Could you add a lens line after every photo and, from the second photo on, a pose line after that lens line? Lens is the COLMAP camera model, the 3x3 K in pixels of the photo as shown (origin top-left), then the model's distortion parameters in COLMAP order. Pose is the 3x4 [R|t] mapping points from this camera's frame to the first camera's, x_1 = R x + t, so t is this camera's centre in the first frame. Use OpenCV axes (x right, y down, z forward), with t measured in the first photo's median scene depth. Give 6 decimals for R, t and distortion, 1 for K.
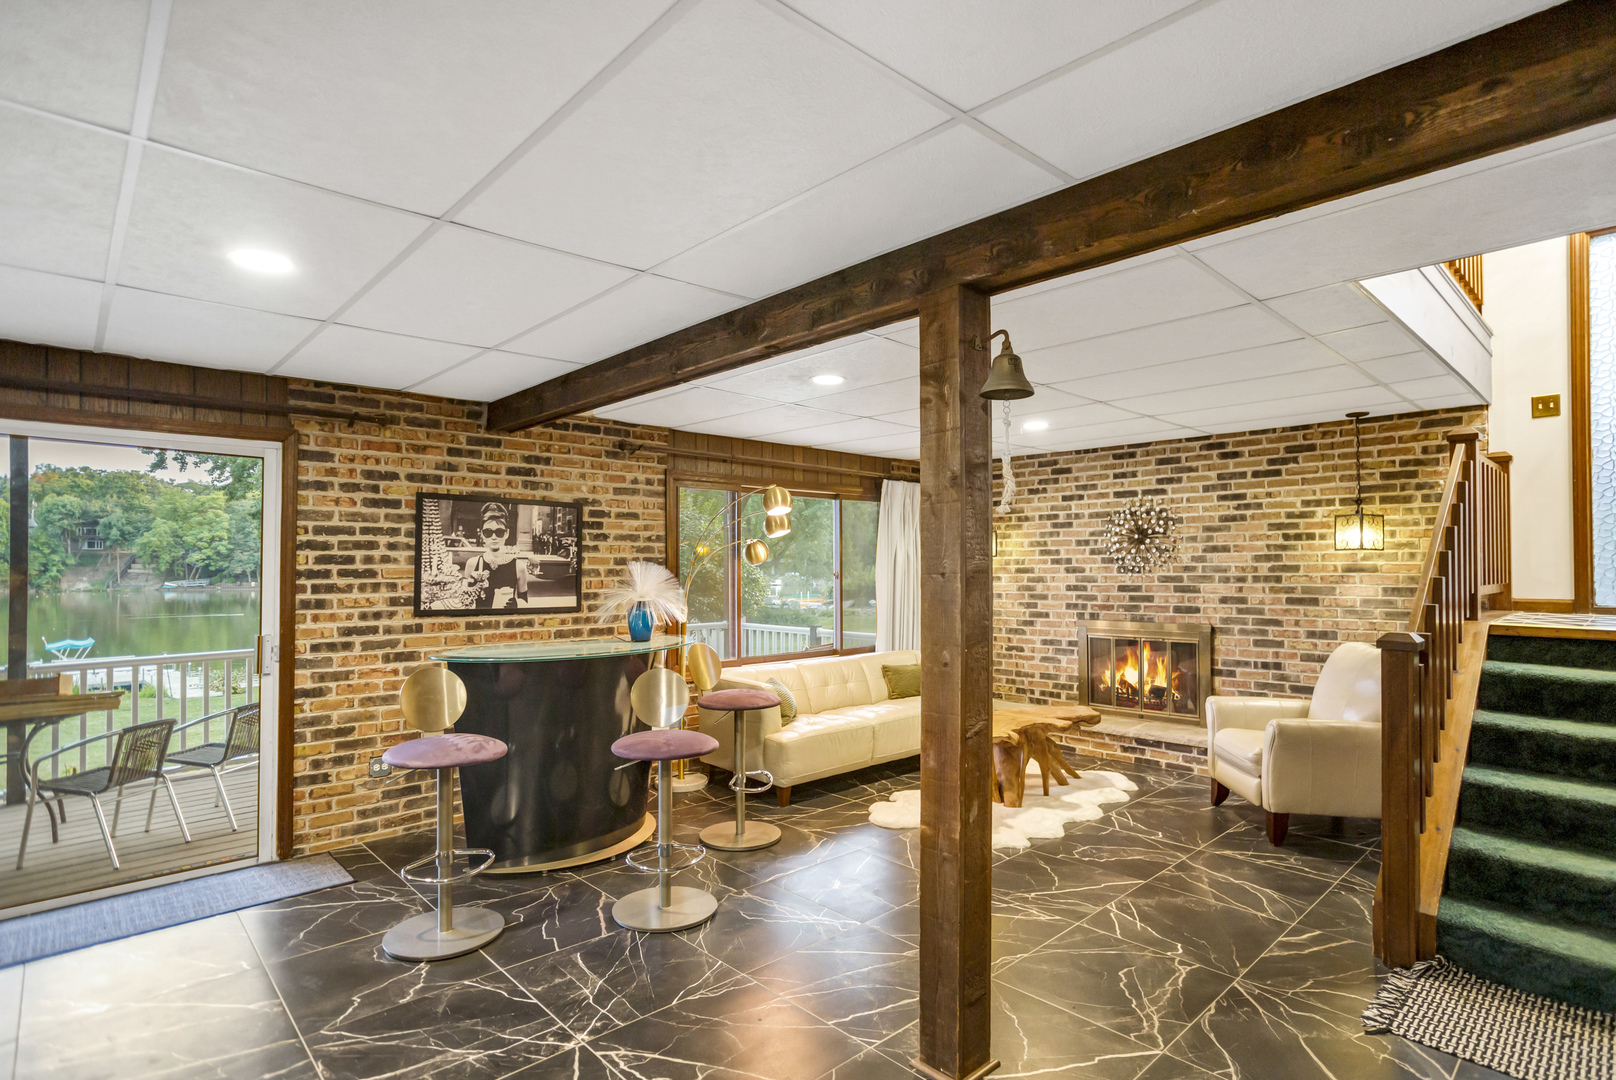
lens RADIAL K [[820.1, 0, 849.6], [0, 820.1, 555.2], [0, 0, 1]] dist [-0.063542, 0.029007]
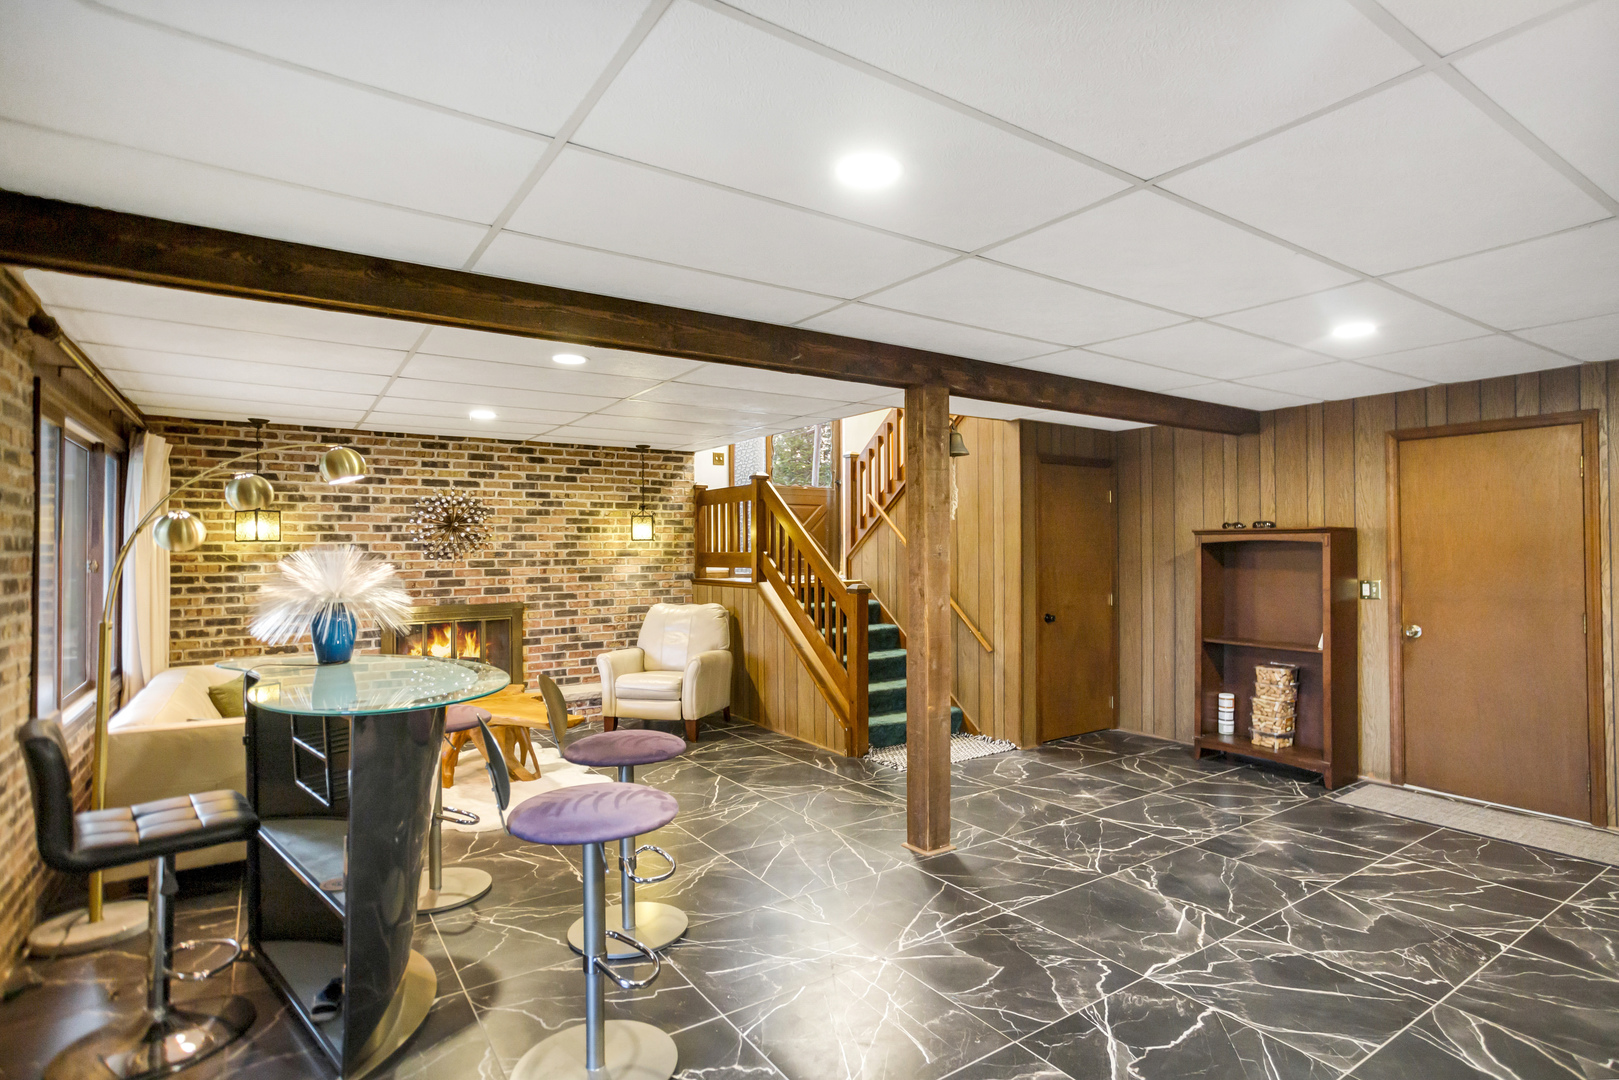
lens RADIAL K [[794.4, 0, 831.3], [0, 794.4, 535.6], [0, 0, 1]] dist [-0.049883, 0.038793]
pose [[0.174818, 0.018874, 0.984420, -0.616779], [-0.008556, 0.999808, -0.017650, 0.006012], [-0.984564, -0.005337, 0.174946, 0.365874]]
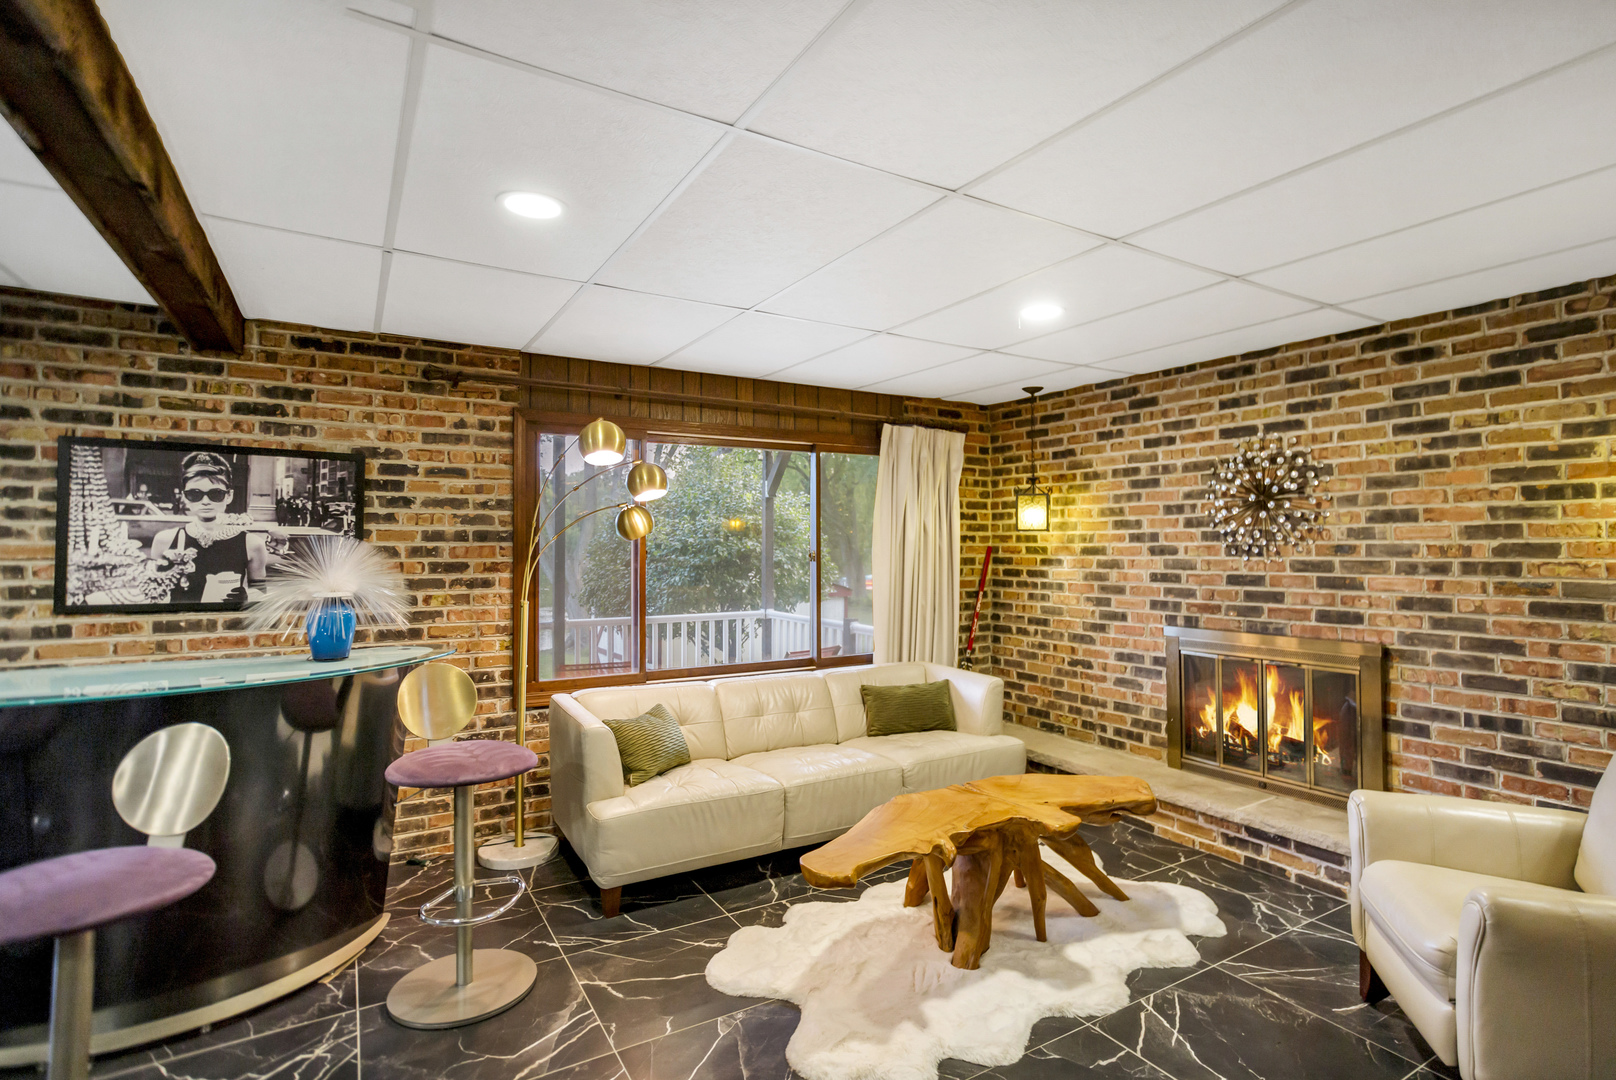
lens RADIAL K [[822.6, 0, 838.9], [0, 822.6, 528.4], [0, 0, 1]] dist [-0.046304, 0.029020]
pose [[0.973539, -0.001912, -0.228512, 0.199818], [0.000546, 0.999982, -0.006040, 0.004573], [0.228519, 0.005755, 0.973522, 0.341754]]
